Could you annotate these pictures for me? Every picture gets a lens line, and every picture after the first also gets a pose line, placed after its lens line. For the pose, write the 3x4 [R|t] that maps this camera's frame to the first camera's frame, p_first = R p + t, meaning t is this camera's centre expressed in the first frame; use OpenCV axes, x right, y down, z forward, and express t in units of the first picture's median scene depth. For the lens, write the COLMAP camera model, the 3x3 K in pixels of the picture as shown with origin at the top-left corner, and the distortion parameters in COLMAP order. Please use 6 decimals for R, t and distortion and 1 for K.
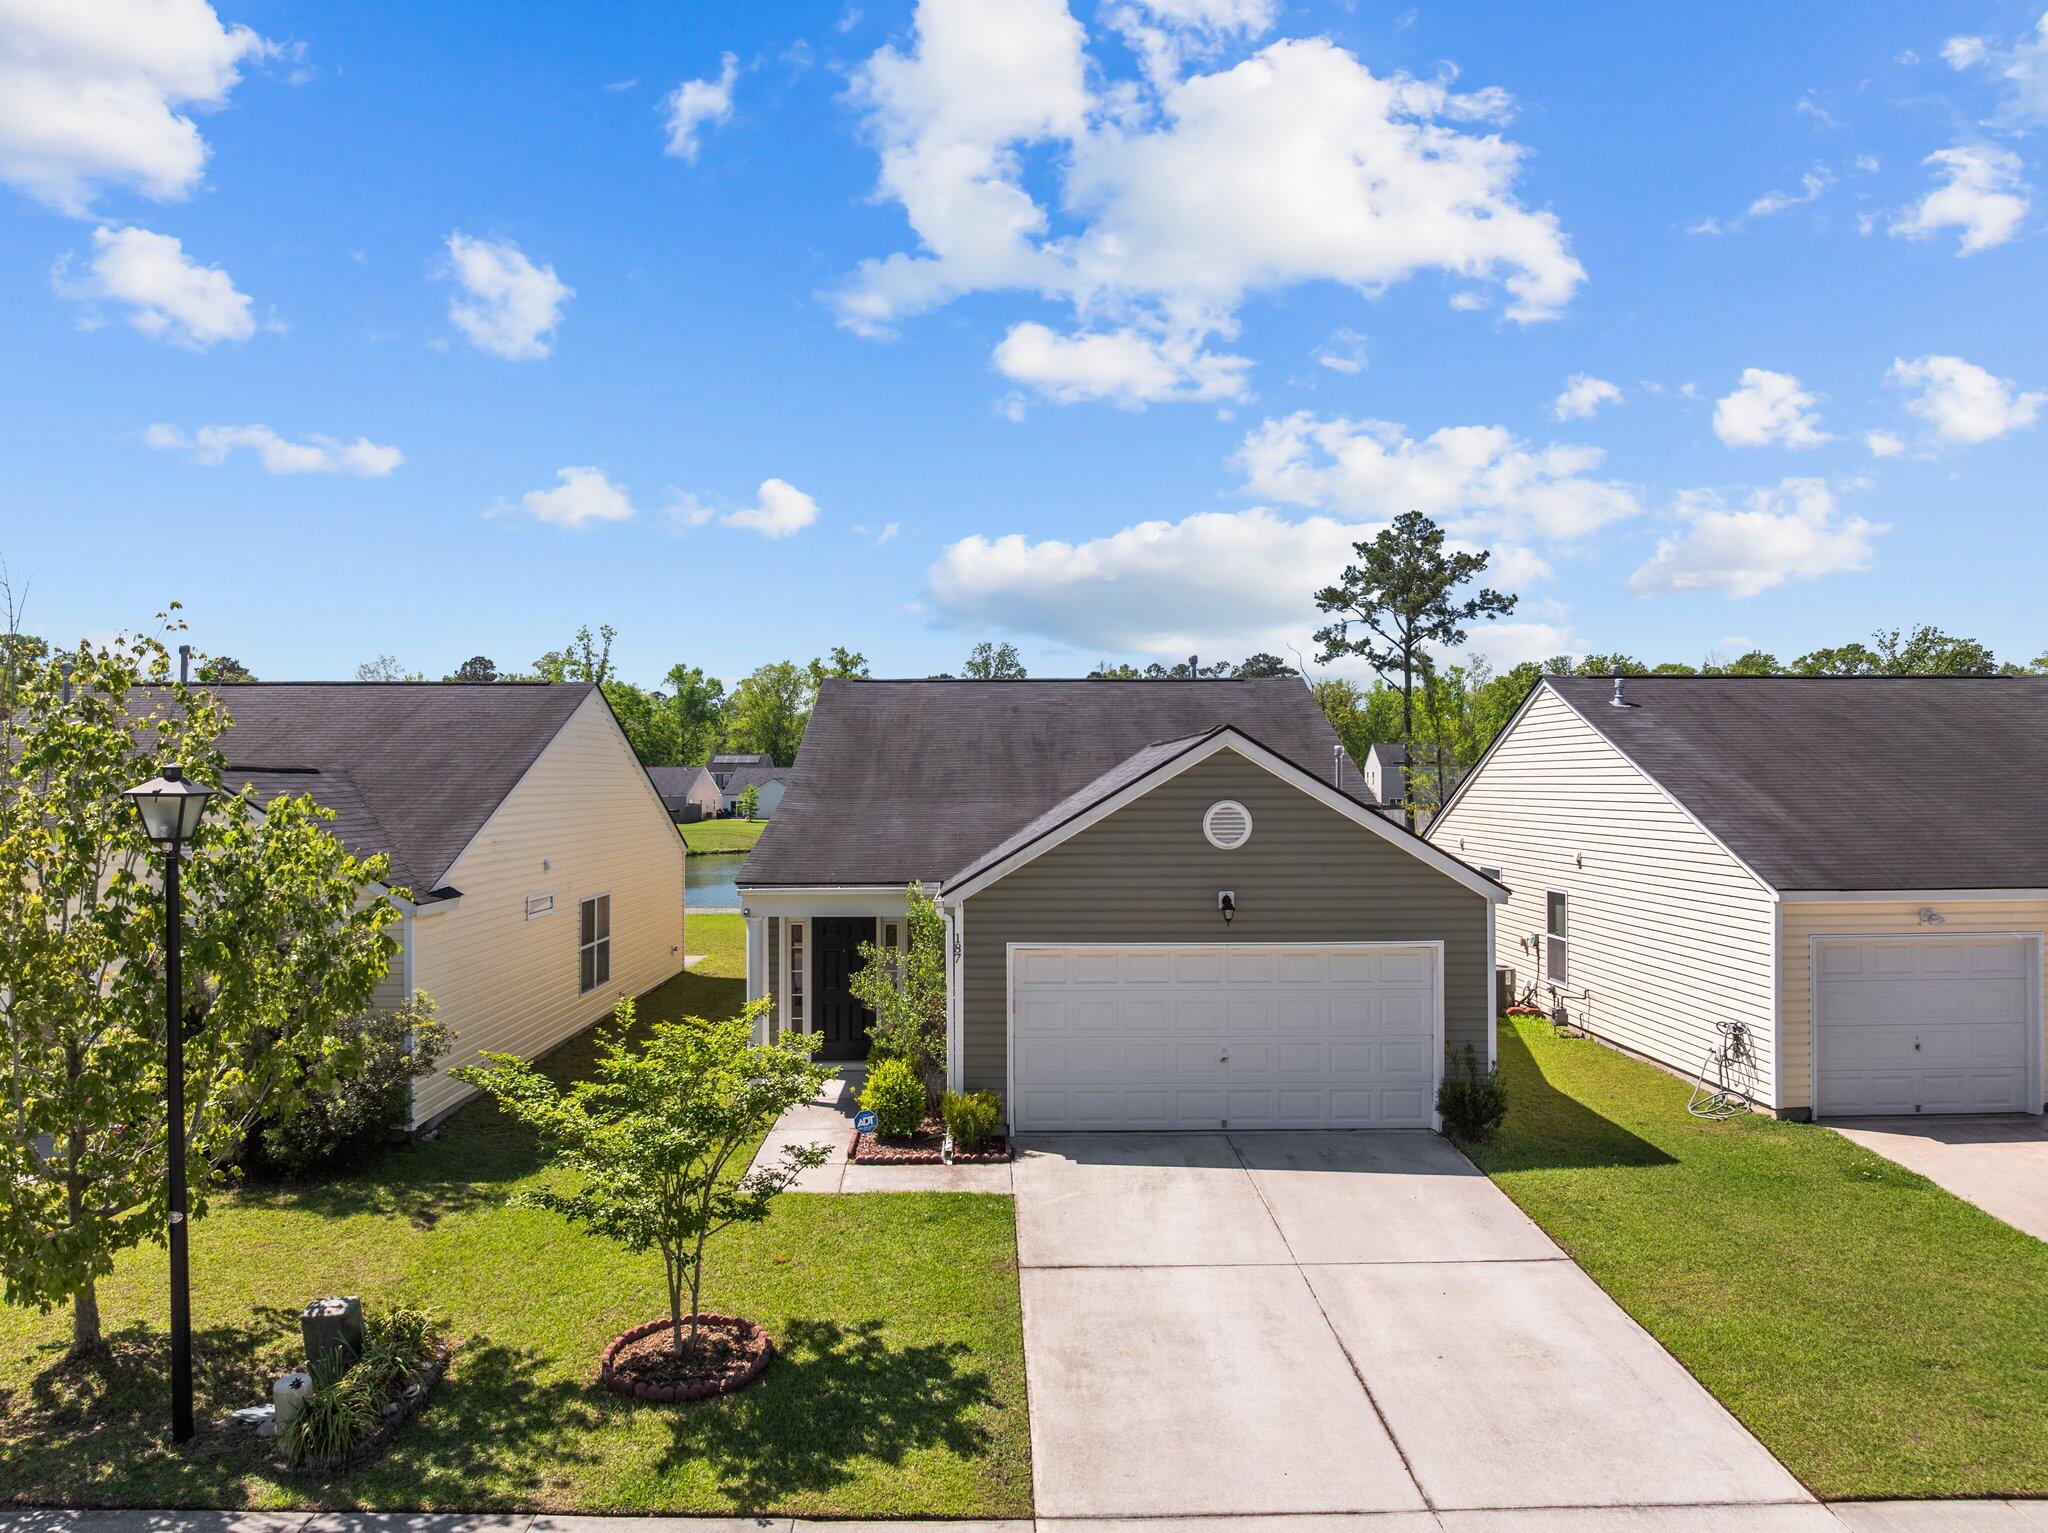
lens RADIAL K [[1454.1, 0, 1017.8], [0, 1454.1, 770.7], [0, 0, 1]] dist [-0.032143, -0.003510]
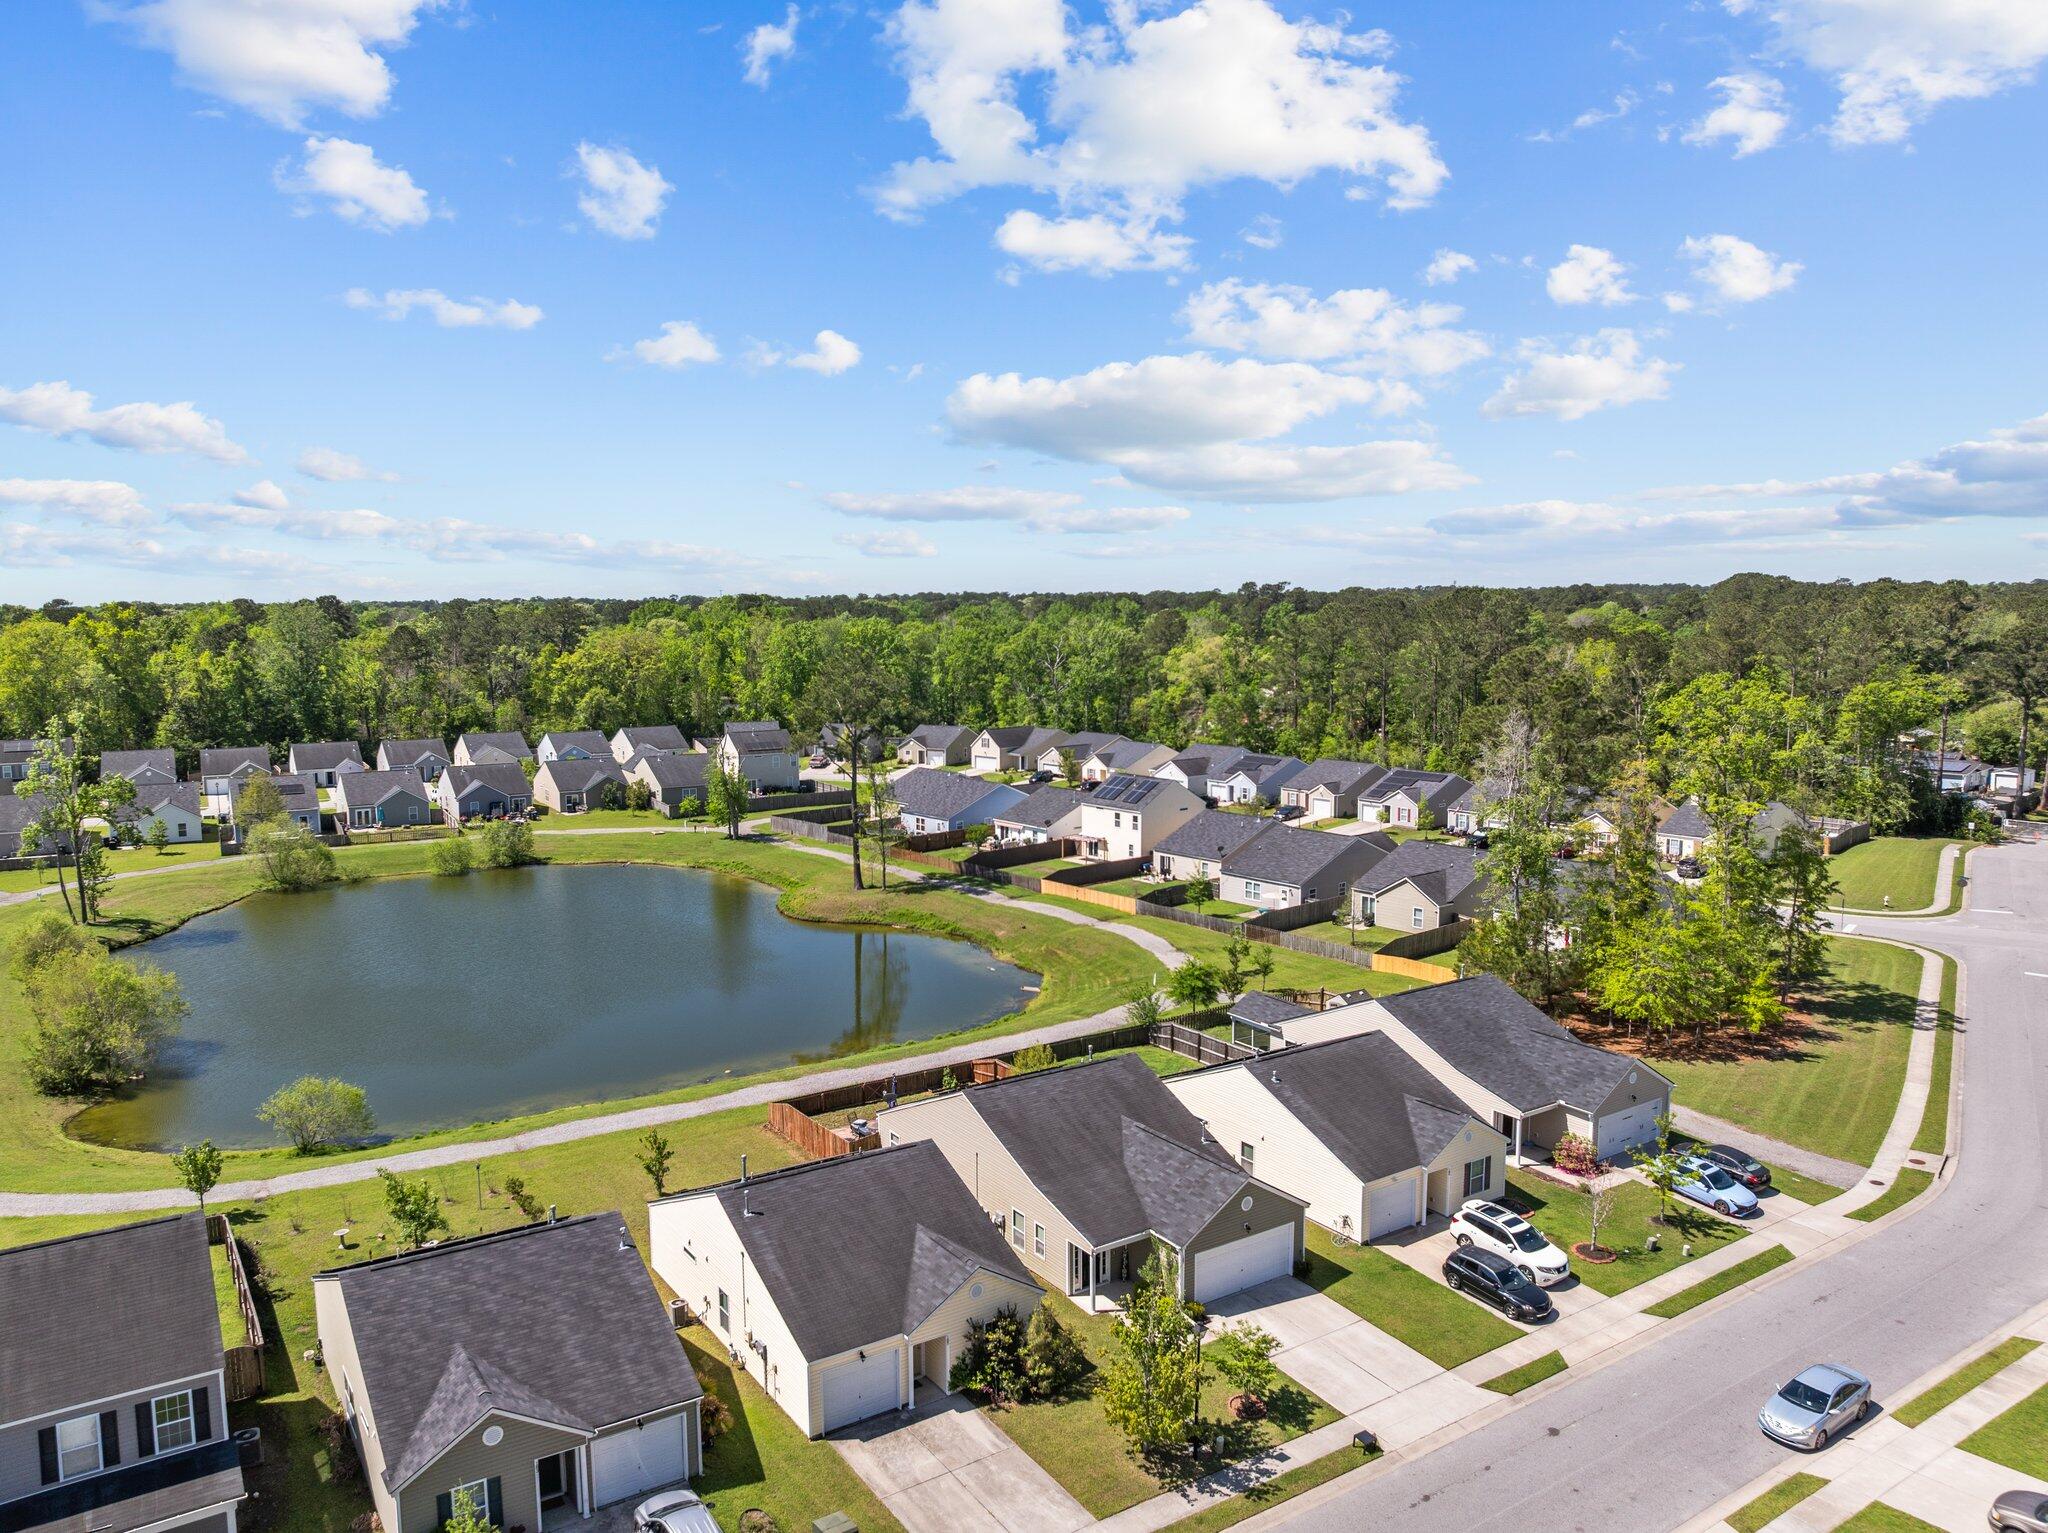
lens RADIAL K [[1443.0, 0, 1015.7], [0, 1443.0, 780.0], [0, 0, 1]] dist [-0.028227, -0.010819]
pose [[0.843646, -0.068964, 0.532452, -0.263716], [0.001663, 0.992047, 0.125857, -0.177780], [-0.536897, -0.105294, 0.837051, -0.180511]]
